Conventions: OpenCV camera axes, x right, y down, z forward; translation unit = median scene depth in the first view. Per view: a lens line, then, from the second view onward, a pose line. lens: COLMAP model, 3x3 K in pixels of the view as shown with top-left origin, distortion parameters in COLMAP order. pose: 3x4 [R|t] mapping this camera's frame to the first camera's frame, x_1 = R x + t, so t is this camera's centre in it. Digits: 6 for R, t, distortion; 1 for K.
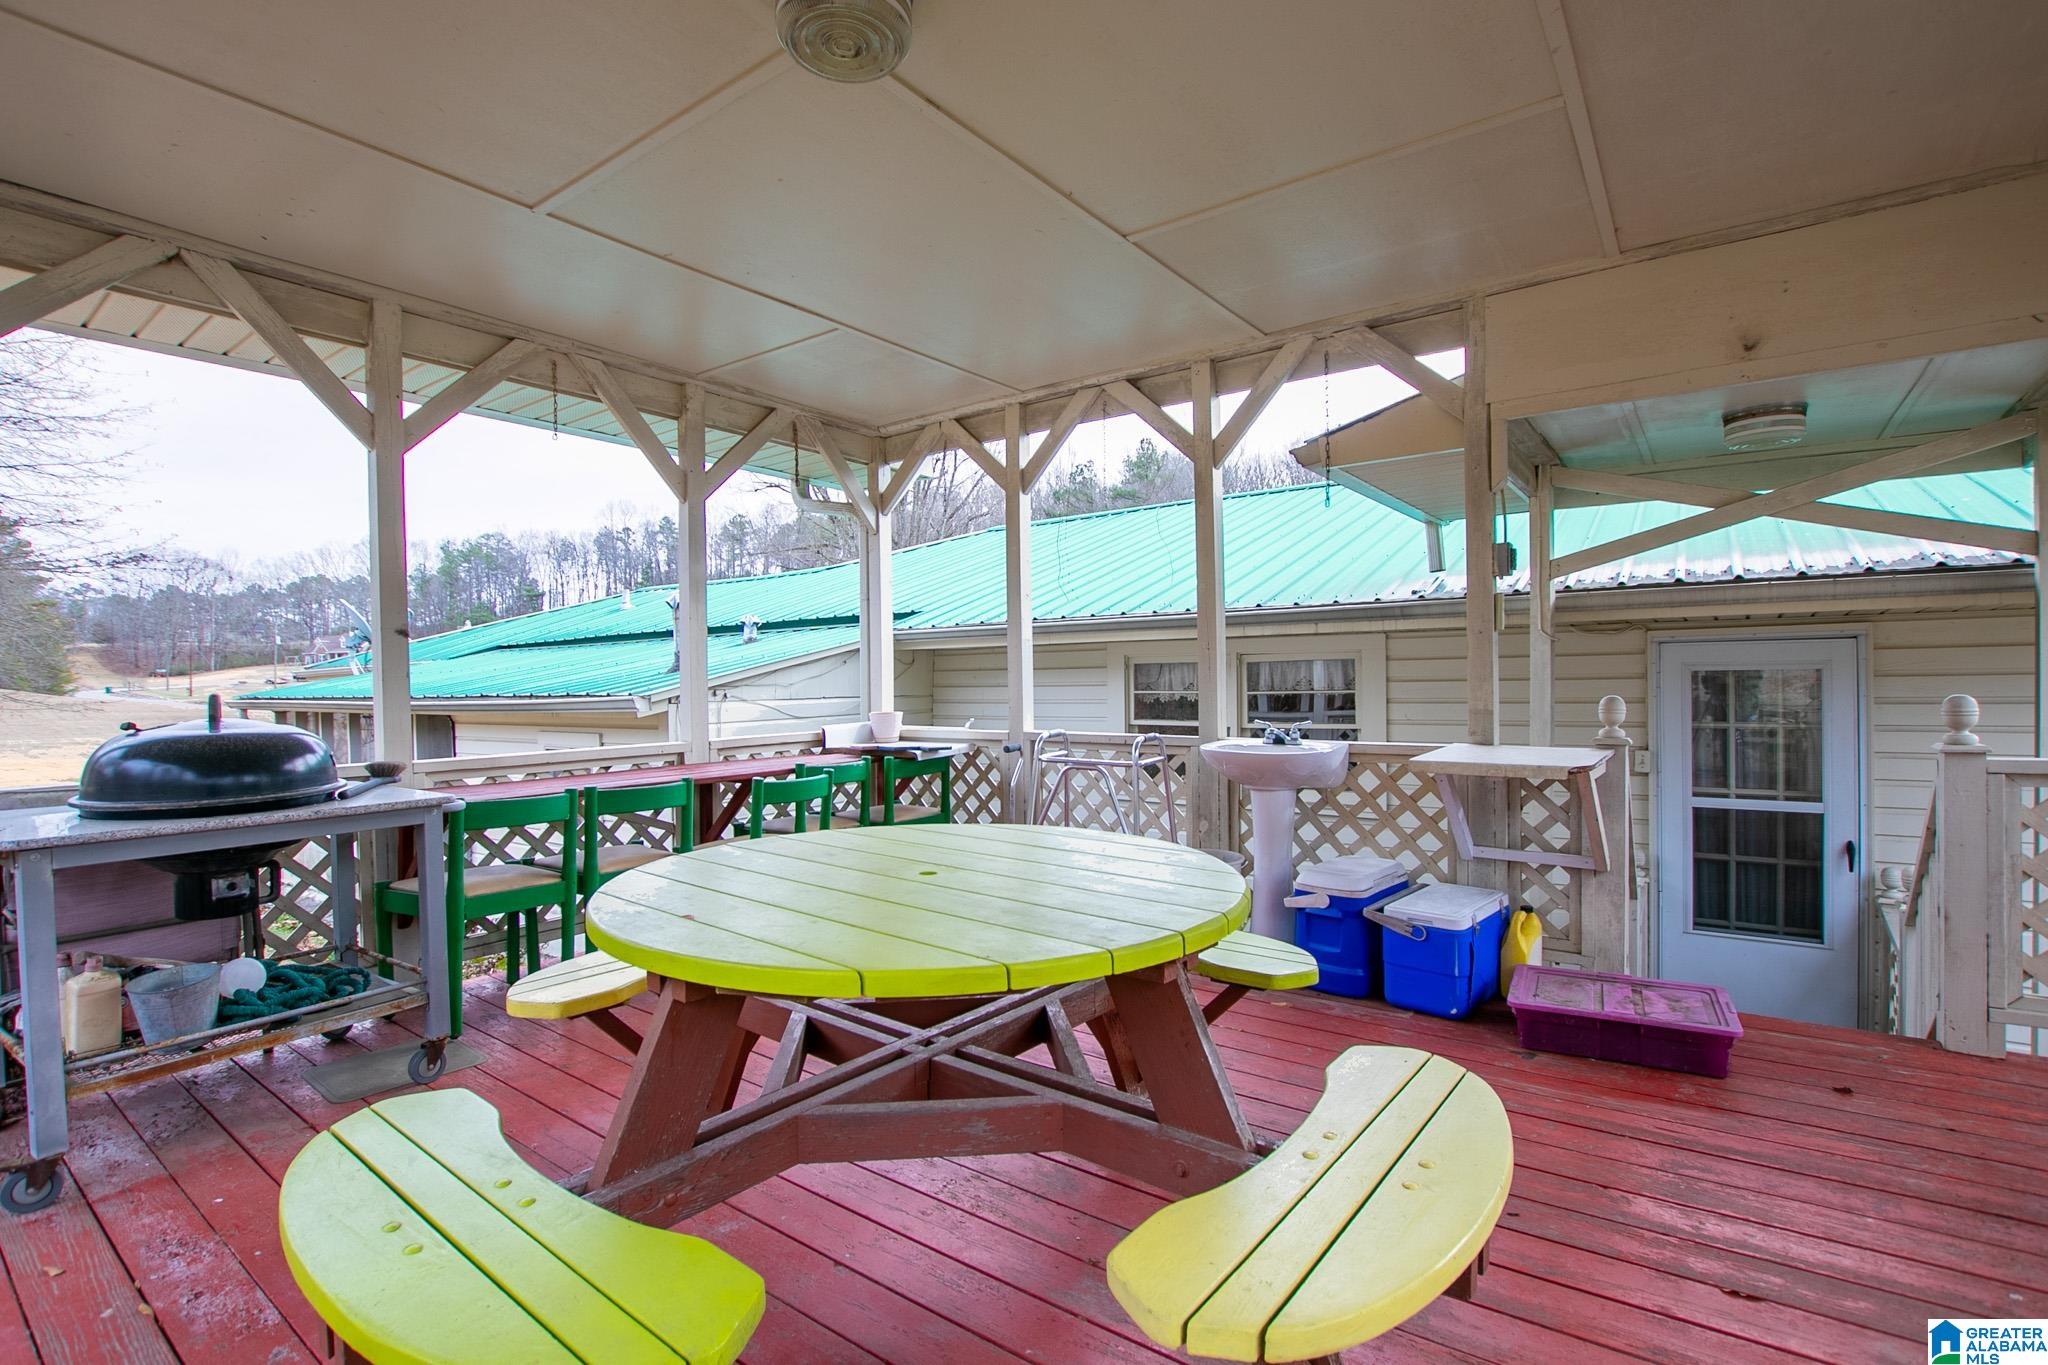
lens RADIAL K [[949.0, 0, 1010.2], [0, 949.0, 690.7], [0, 0, 1]] dist [-0.029679, 0.001300]
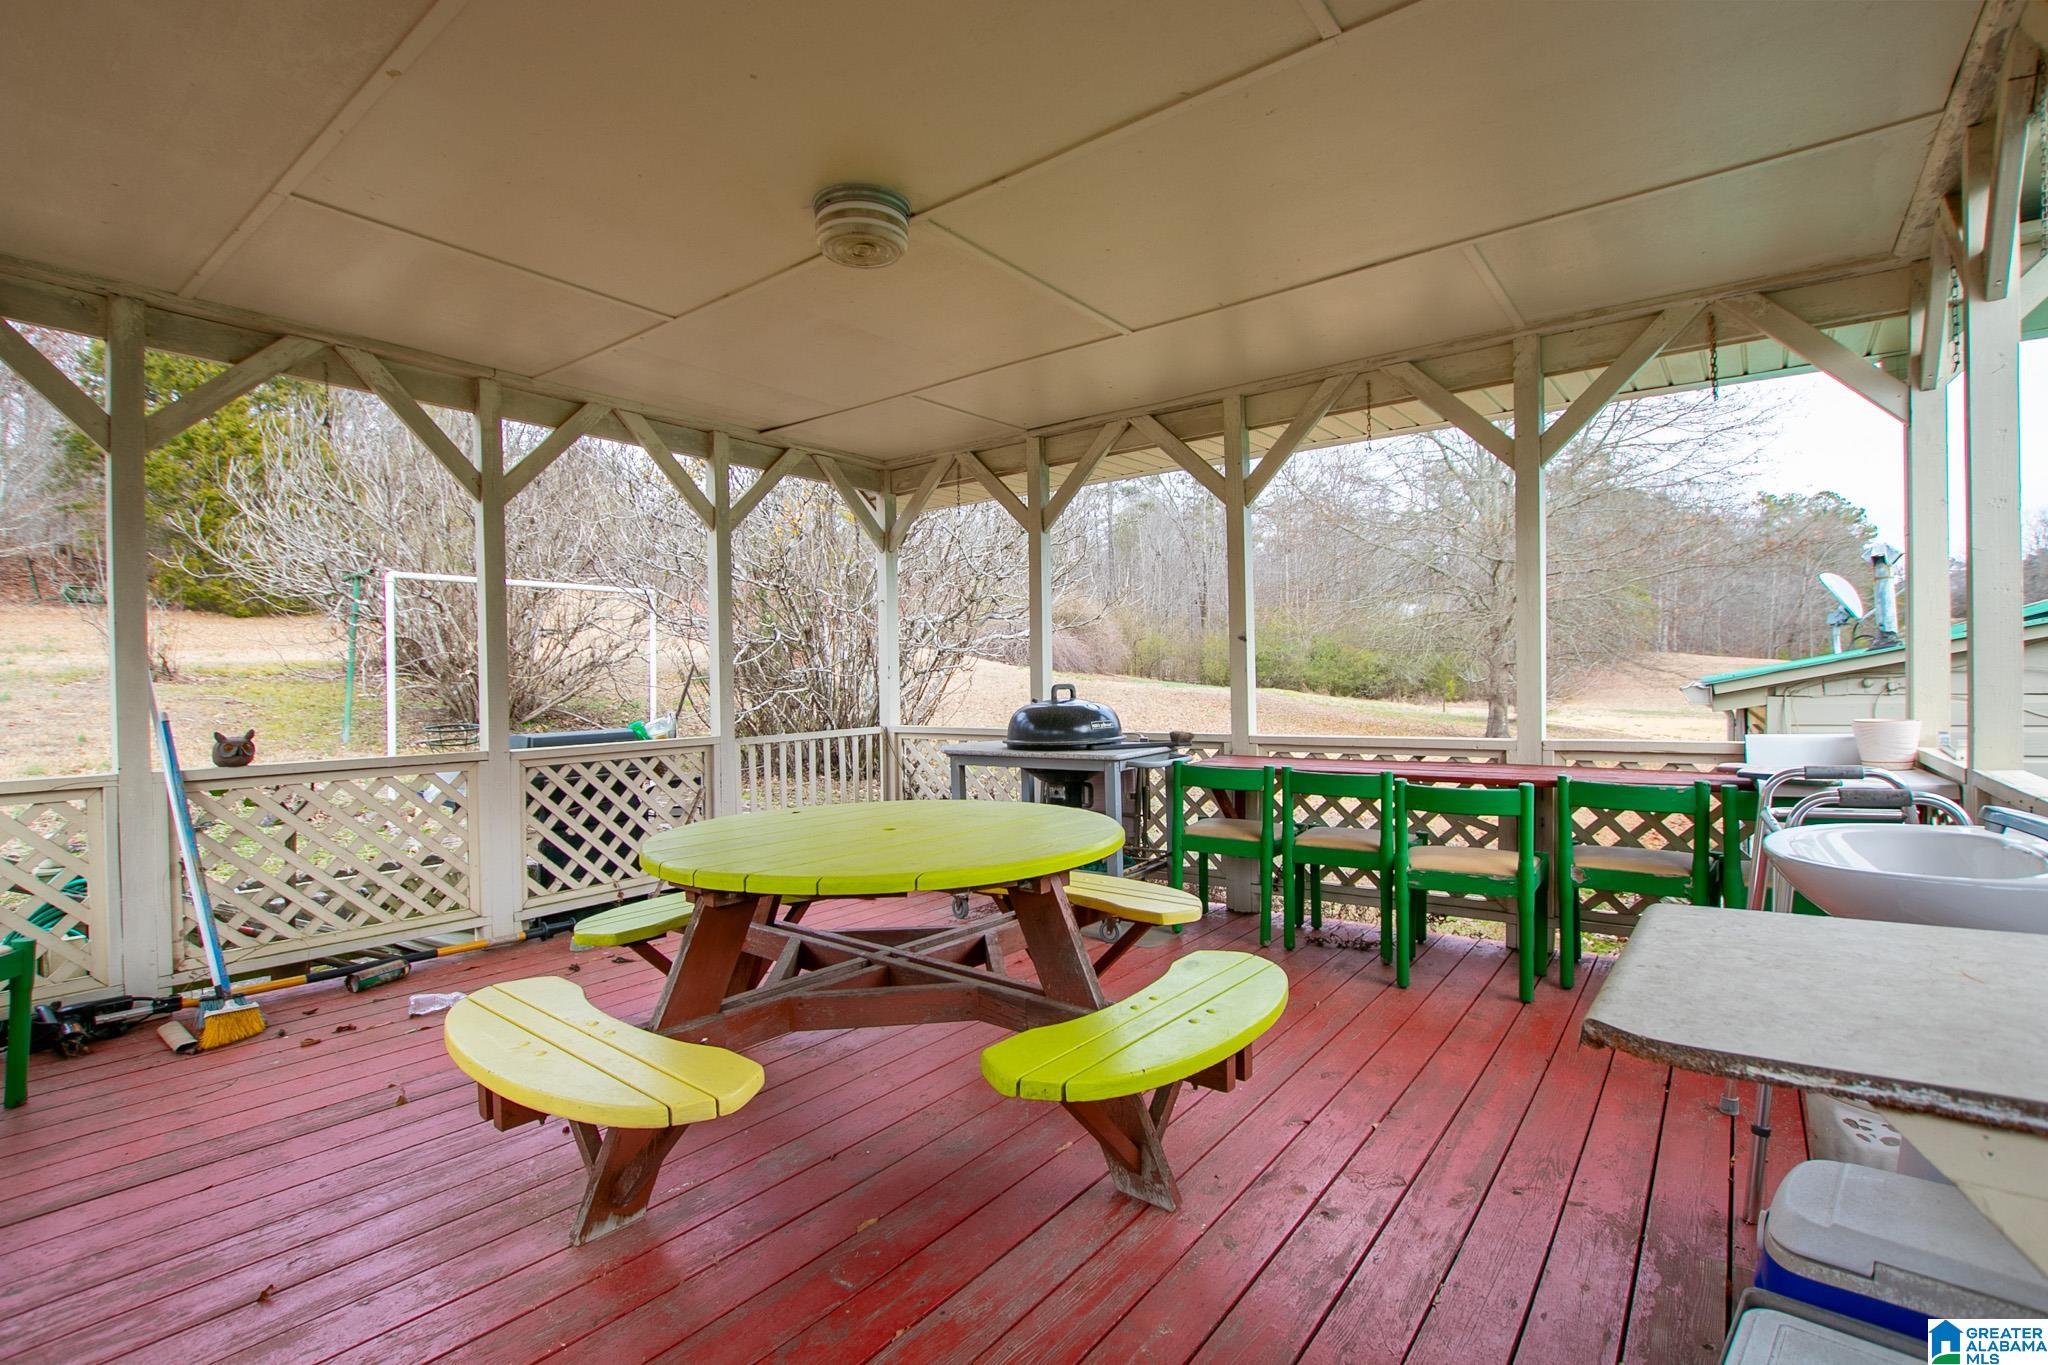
lens RADIAL K [[949.0, 0, 1010.2], [0, 949.0, 690.7], [0, 0, 1]] dist [-0.029679, 0.001300]
pose [[-0.010450, 0.021818, -0.999707, 0.573865], [0.002672, 0.999759, 0.021791, -0.013360], [0.999942, -0.002443, -0.010506, 0.548940]]
